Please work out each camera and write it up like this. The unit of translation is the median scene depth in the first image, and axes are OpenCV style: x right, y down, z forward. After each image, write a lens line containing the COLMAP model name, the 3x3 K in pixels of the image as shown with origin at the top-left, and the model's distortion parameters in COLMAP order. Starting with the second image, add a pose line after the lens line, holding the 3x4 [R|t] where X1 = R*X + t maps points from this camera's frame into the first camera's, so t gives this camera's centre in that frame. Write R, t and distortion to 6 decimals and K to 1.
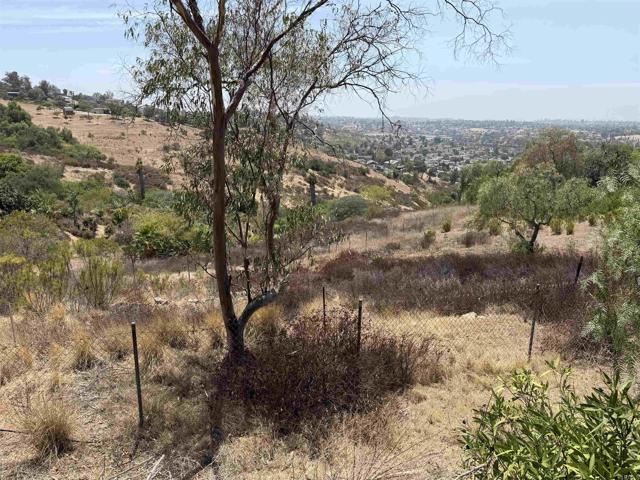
lens RADIAL K [[480.6, 0, 330.5], [0, 480.6, 229.4], [0, 0, 1]] dist [0.099577, -0.124638]
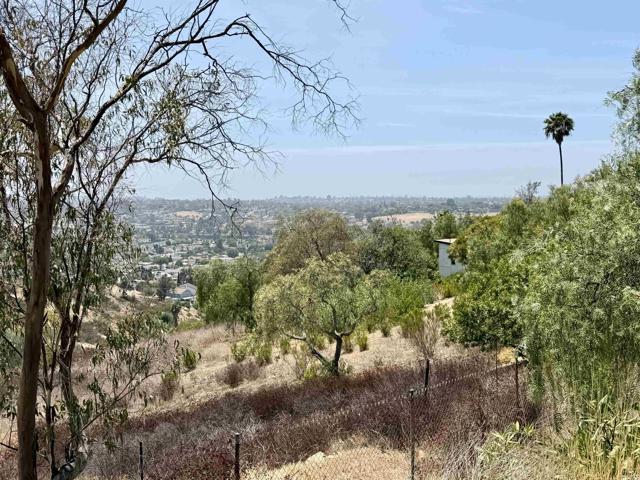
lens RADIAL K [[806.5, 0, 318.8], [0, 806.5, 242.3], [0, 0, 1]] dist [0.102168, 0.000000]
pose [[0.892558, -0.047081, 0.448468, -0.092163], [0.121872, 0.982710, -0.139386, 0.010545], [-0.434152, 0.179066, 0.882863, -0.056465]]
